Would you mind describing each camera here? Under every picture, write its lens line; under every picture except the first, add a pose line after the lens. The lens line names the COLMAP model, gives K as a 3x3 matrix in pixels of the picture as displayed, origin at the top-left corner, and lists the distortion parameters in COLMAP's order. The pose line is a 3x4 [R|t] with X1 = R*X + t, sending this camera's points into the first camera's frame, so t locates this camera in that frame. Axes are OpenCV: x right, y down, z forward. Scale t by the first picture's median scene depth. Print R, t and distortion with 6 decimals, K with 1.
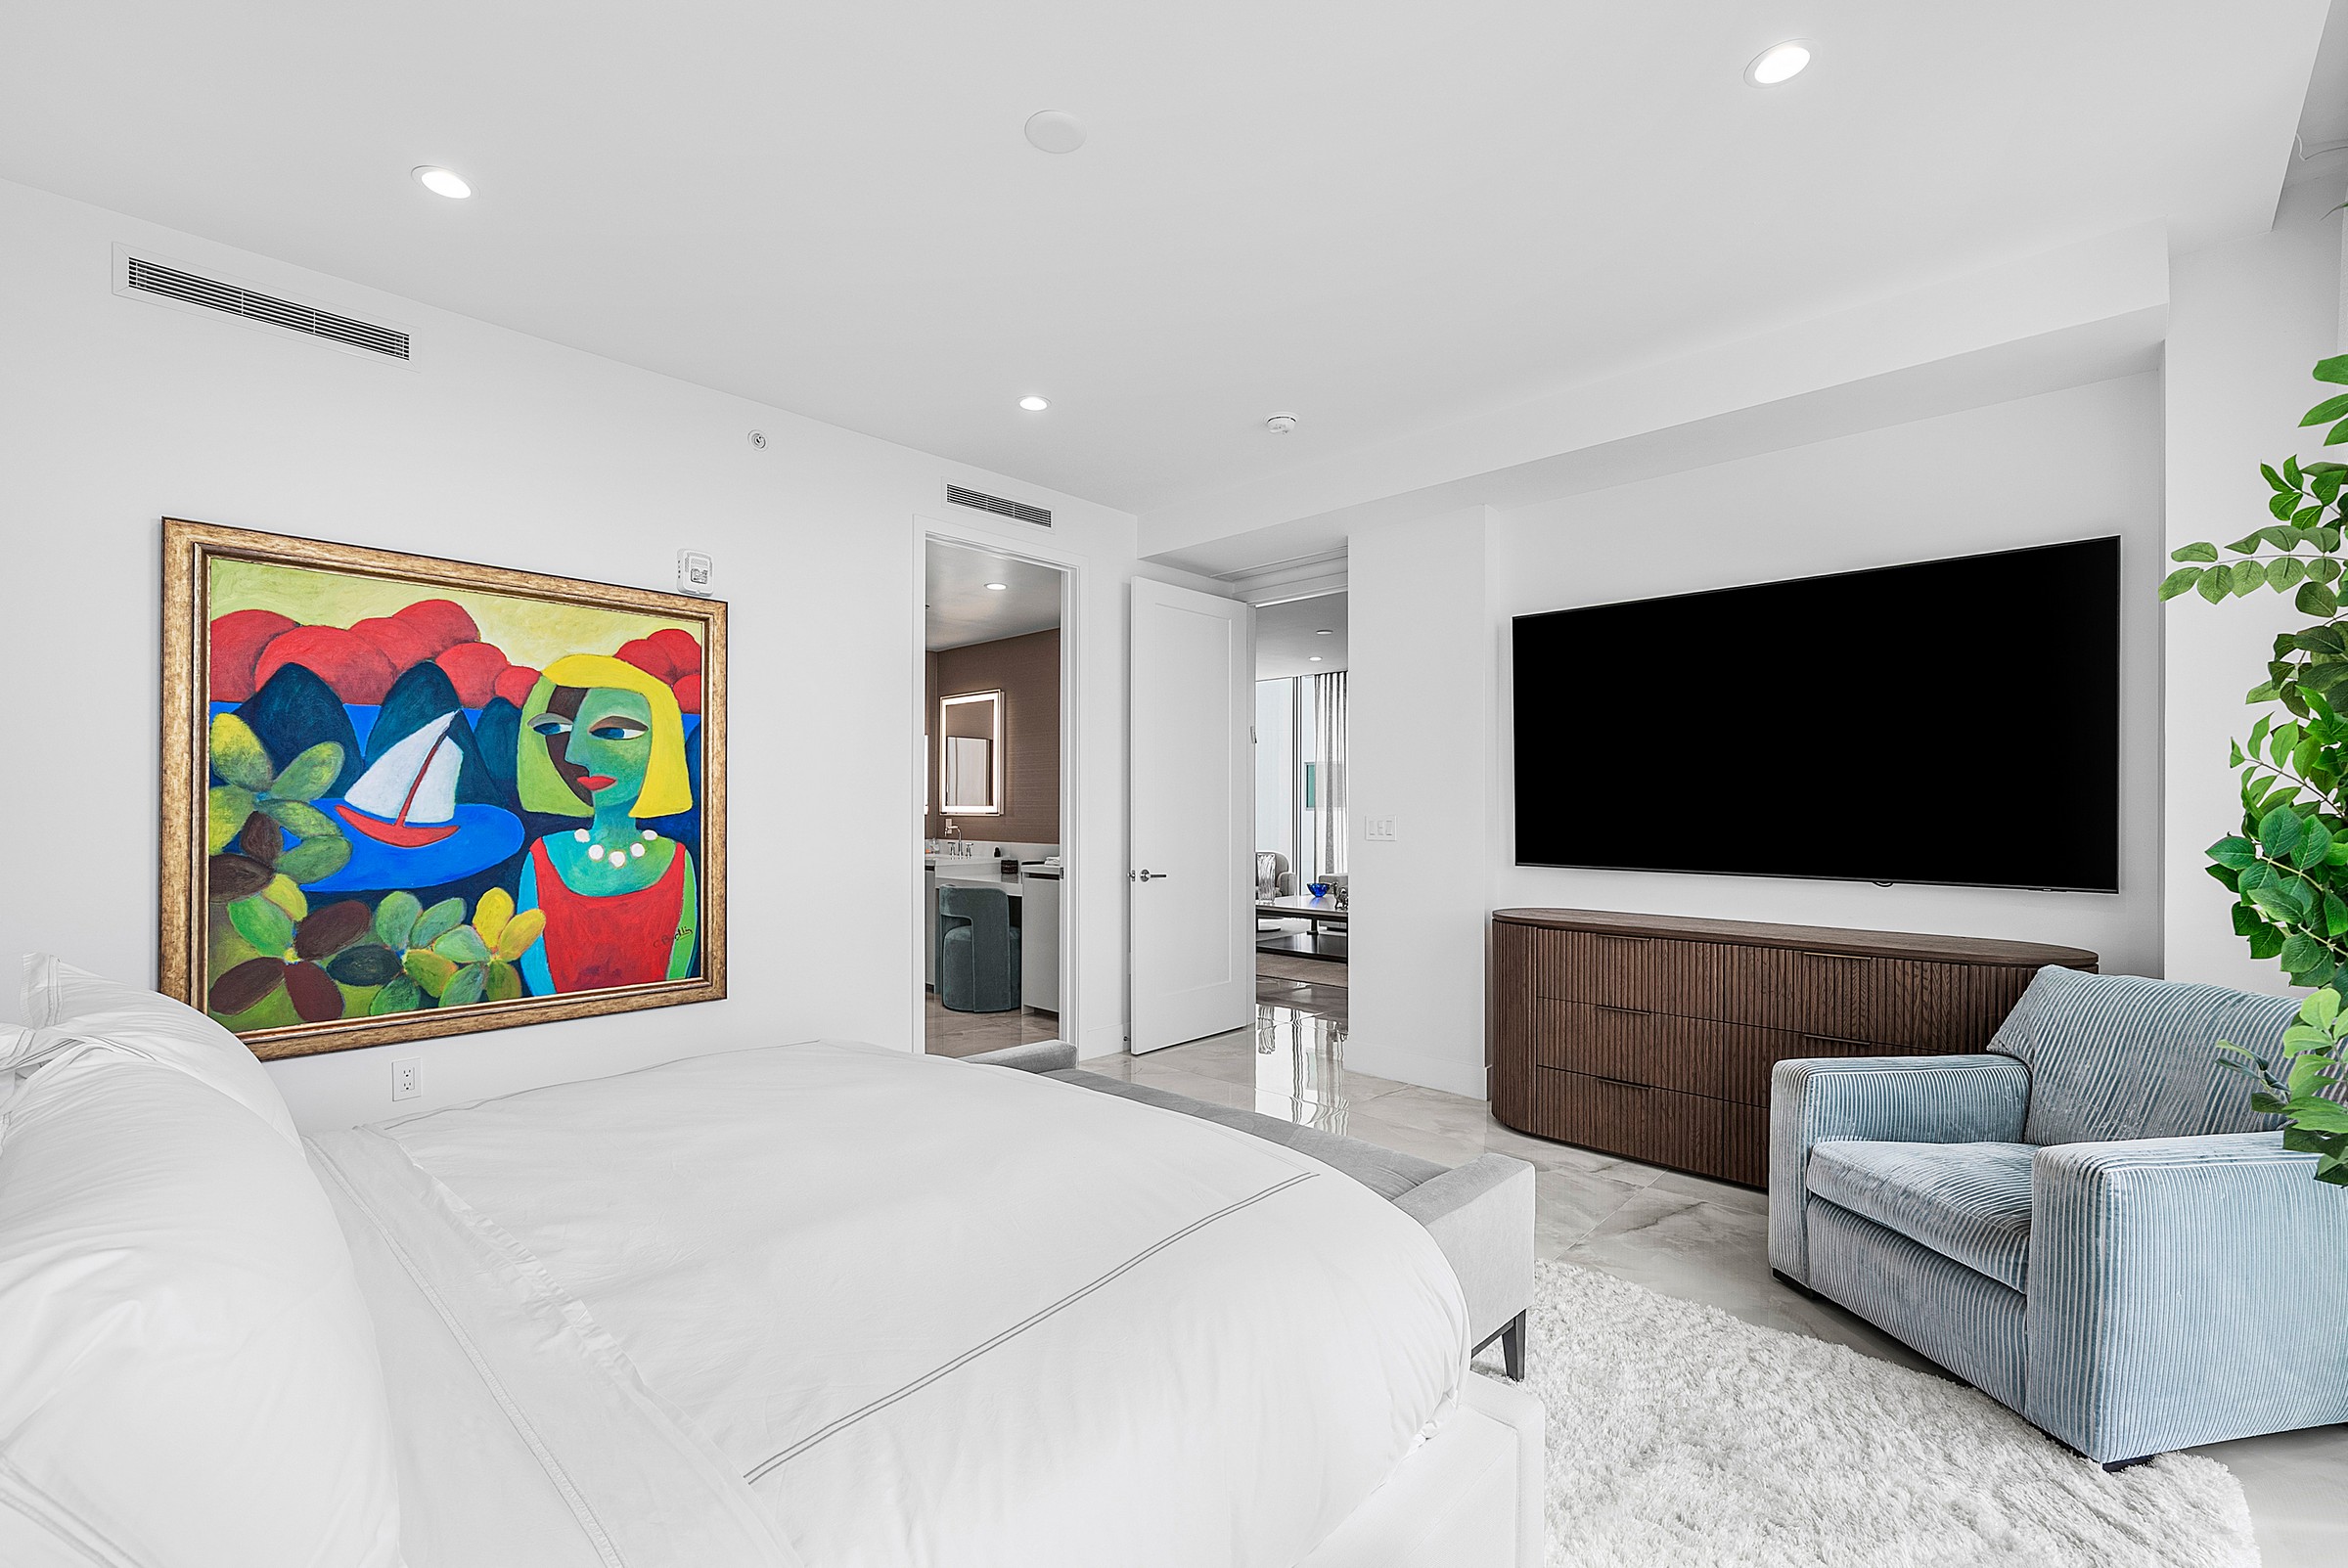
lens RADIAL K [[982.5, 0, 1164.5], [0, 982.5, 791.4], [0, 0, 1]] dist [-0.009378, 0.000383]
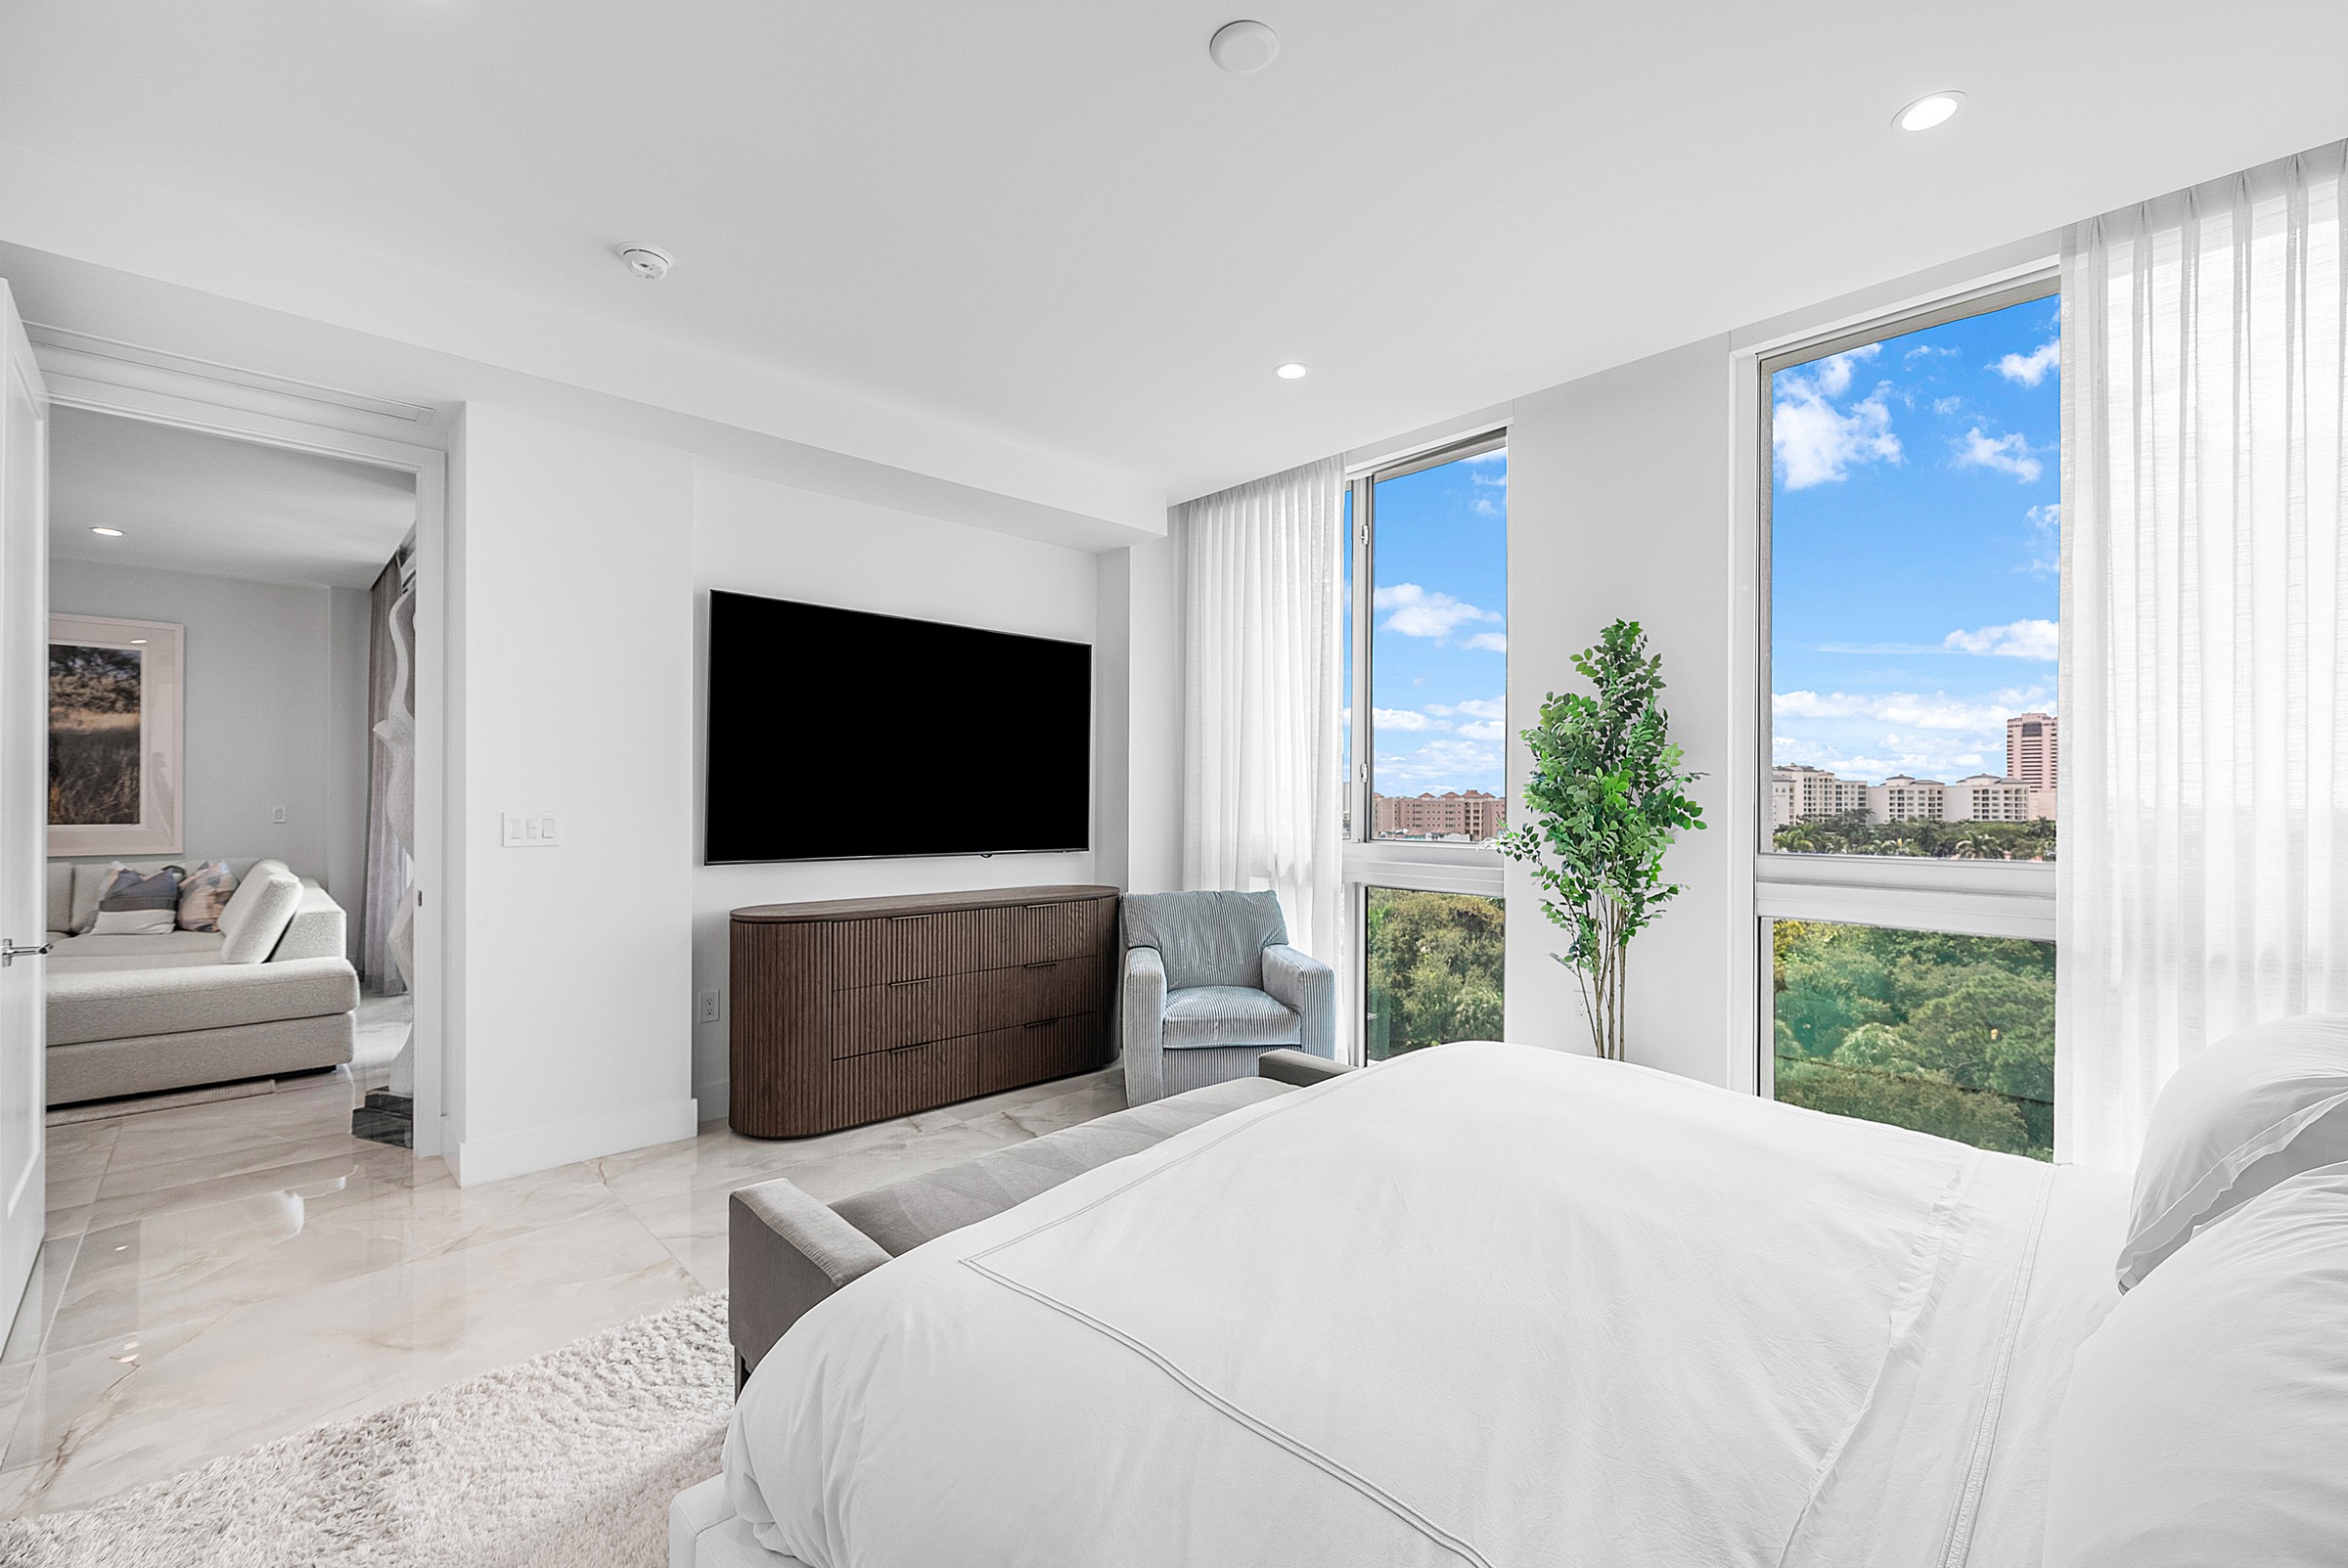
lens RADIAL K [[982.5, 0, 1163.2], [0, 982.5, 806.5], [0, 0, 1]] dist [-0.009378, 0.000383]
pose [[0.039676, -0.002691, 0.999209, -0.638460], [-0.016188, 0.999863, 0.003336, 0.014305], [-0.999081, -0.016308, 0.039627, 0.671645]]
